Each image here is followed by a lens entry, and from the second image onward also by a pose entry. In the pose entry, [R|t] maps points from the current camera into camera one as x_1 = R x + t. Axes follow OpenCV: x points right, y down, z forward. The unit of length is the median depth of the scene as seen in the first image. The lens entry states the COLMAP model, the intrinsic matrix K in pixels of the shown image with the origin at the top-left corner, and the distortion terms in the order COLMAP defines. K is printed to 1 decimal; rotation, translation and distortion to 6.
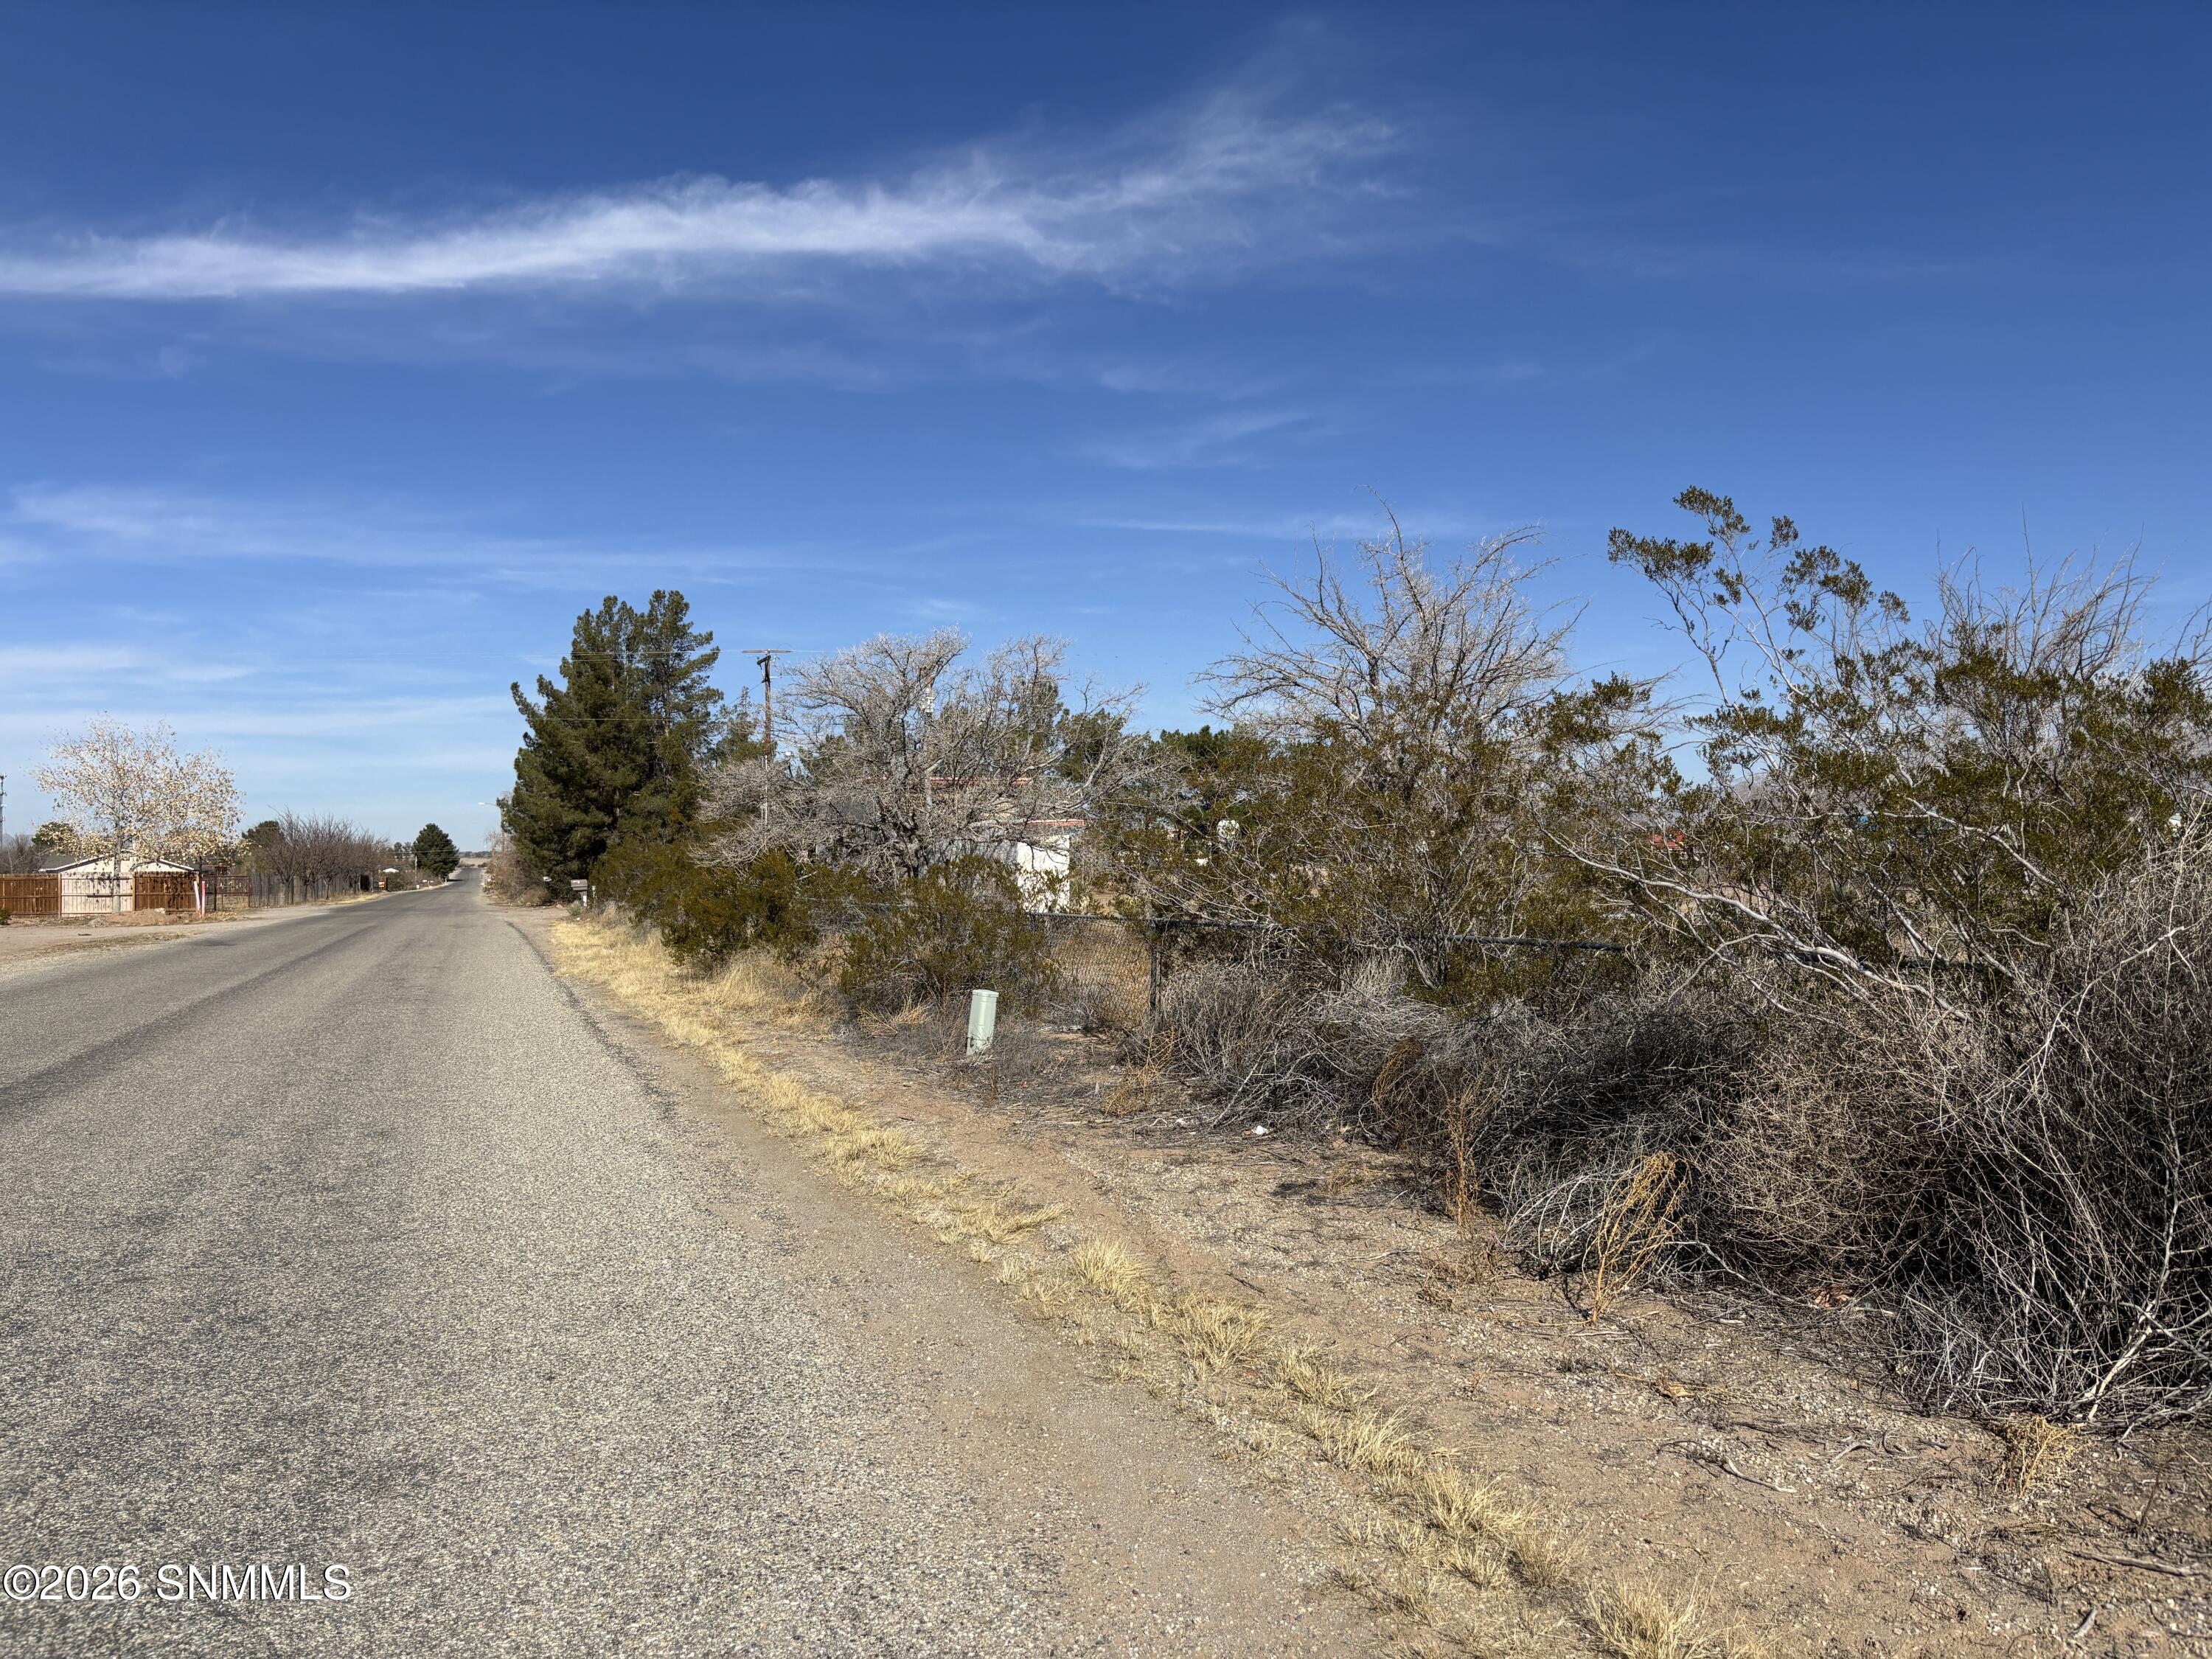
lens RADIAL K [[1656.7, 0, 1107.4], [0, 1656.7, 840.5], [0, 0, 1]] dist [0.029812, -0.019770]
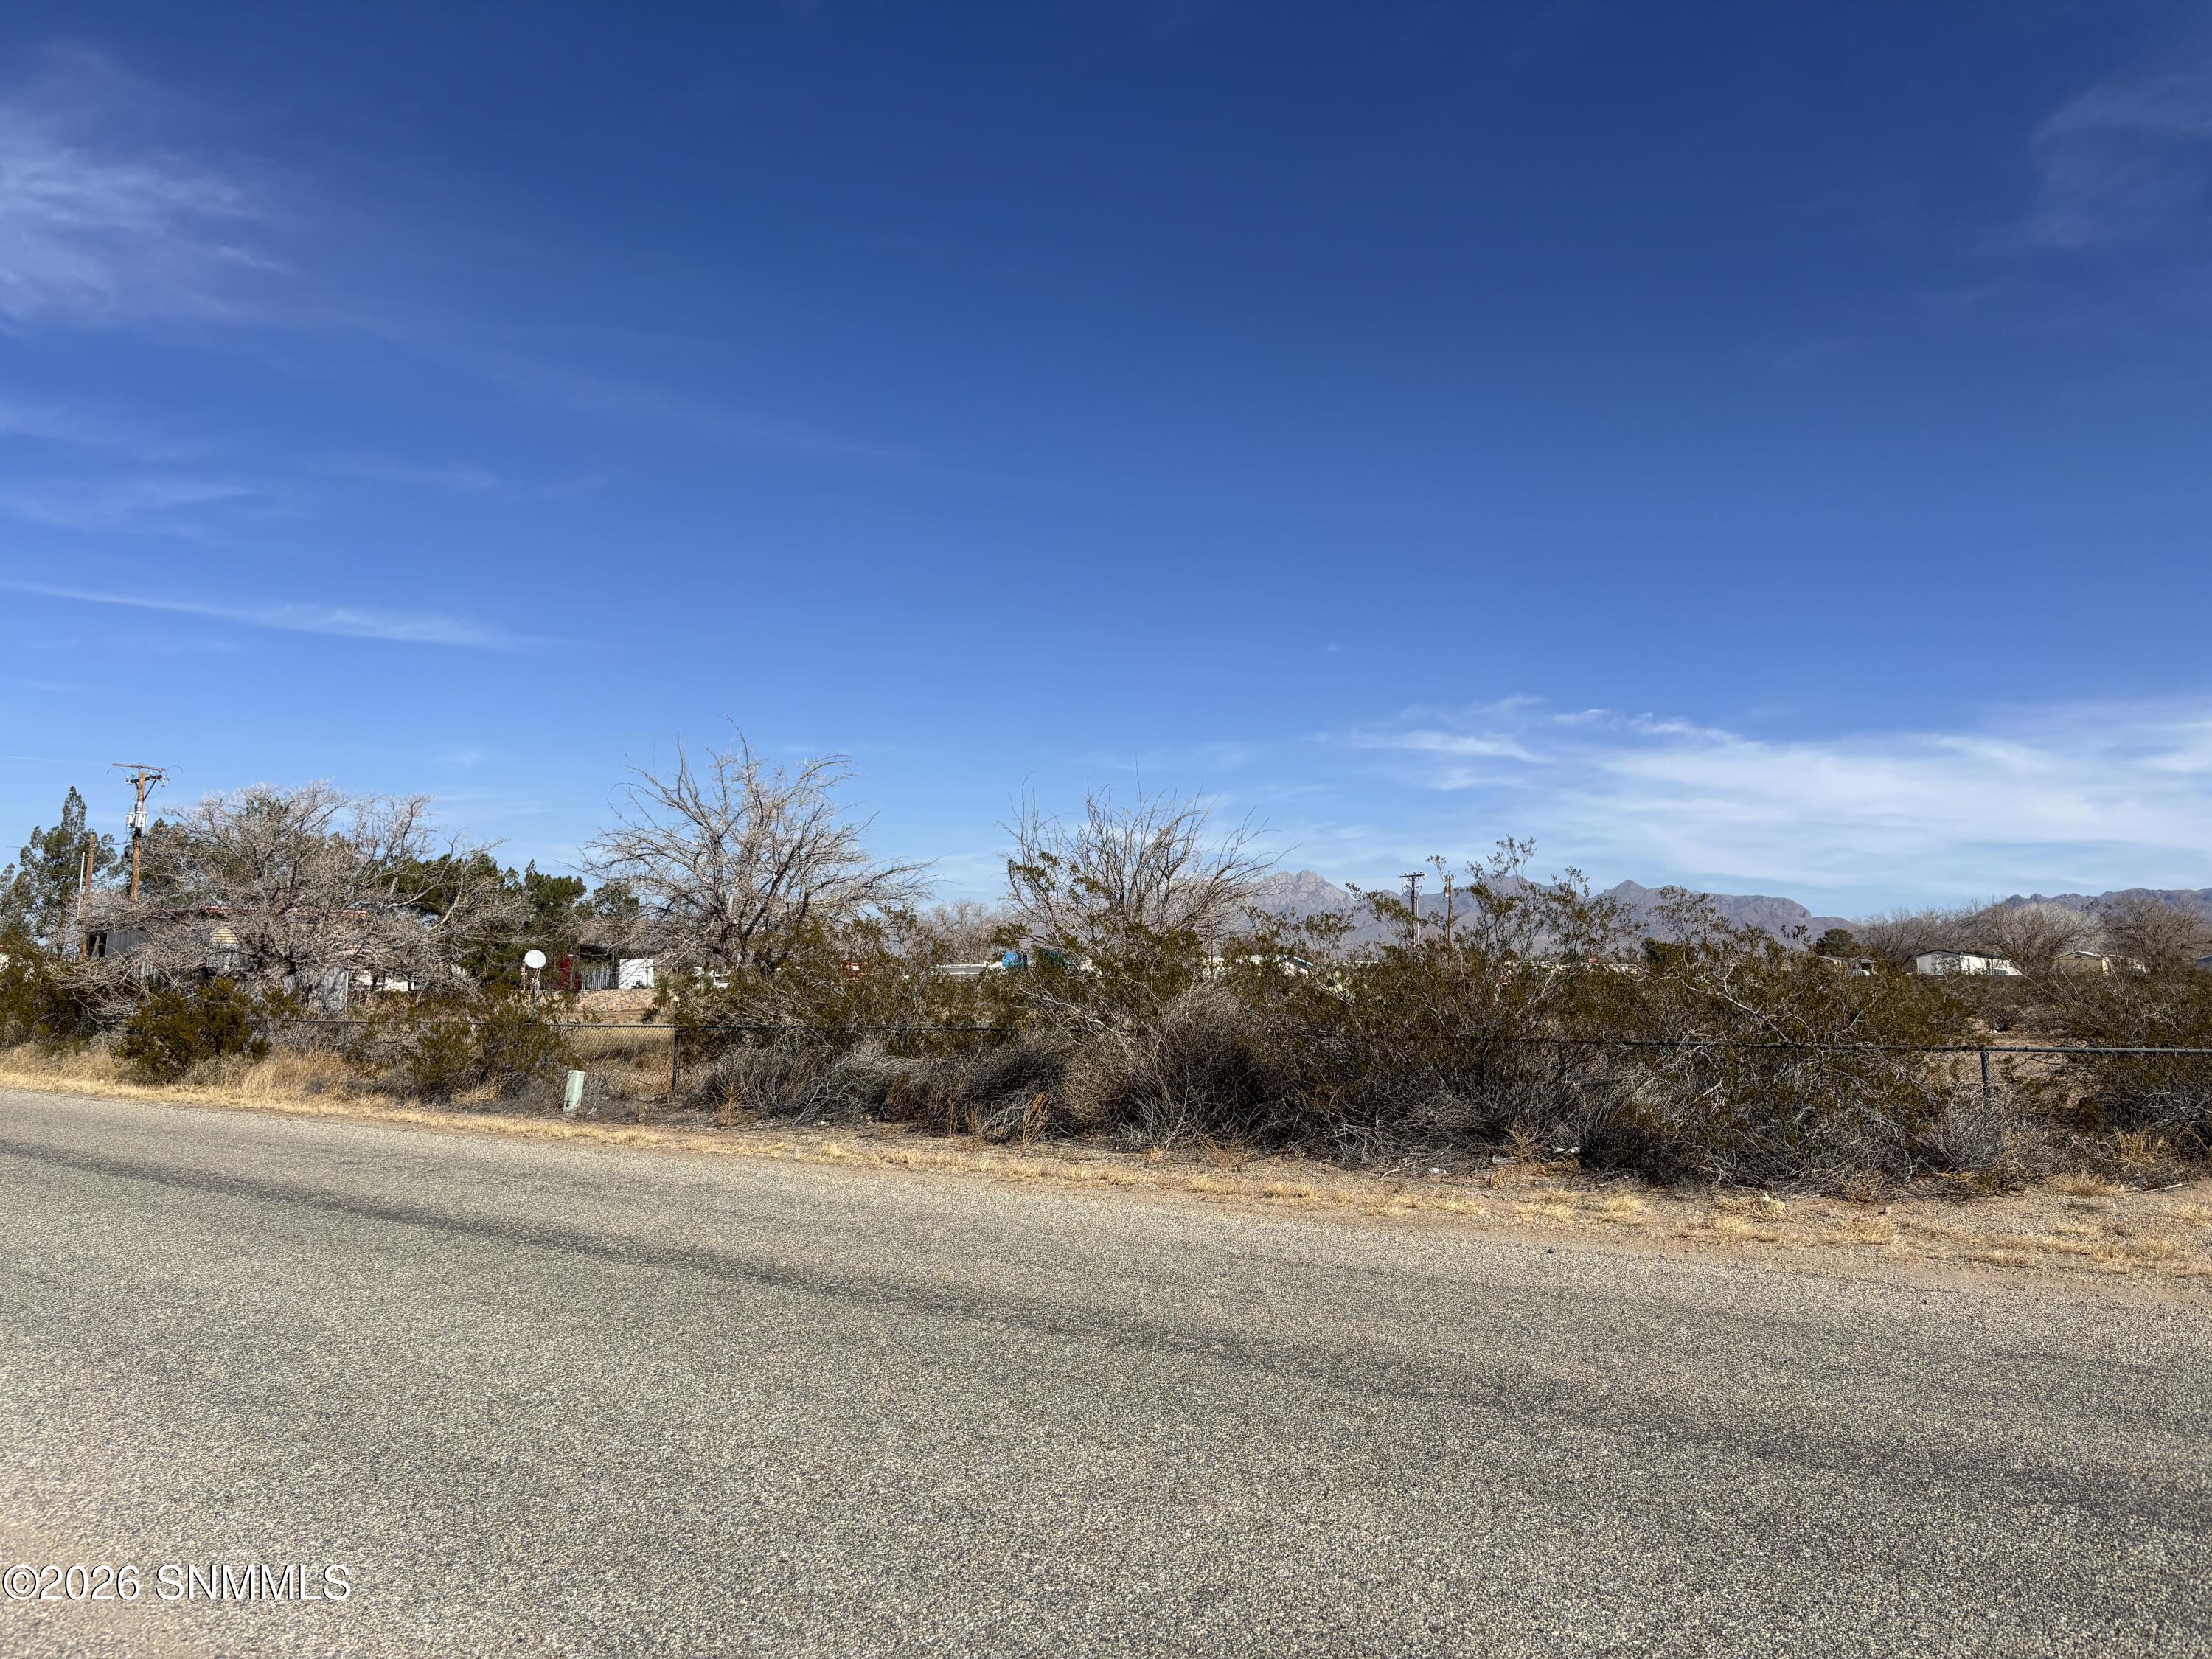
lens RADIAL K [[1656.7, 0, 1128.2], [0, 1656.7, 815.0], [0, 0, 1]] dist [0.029812, -0.019770]
pose [[0.875243, 0.058016, 0.480192, -0.780538], [-0.014376, 0.995462, -0.094067, -0.021269], [-0.483470, 0.075428, 0.872105, -1.338375]]
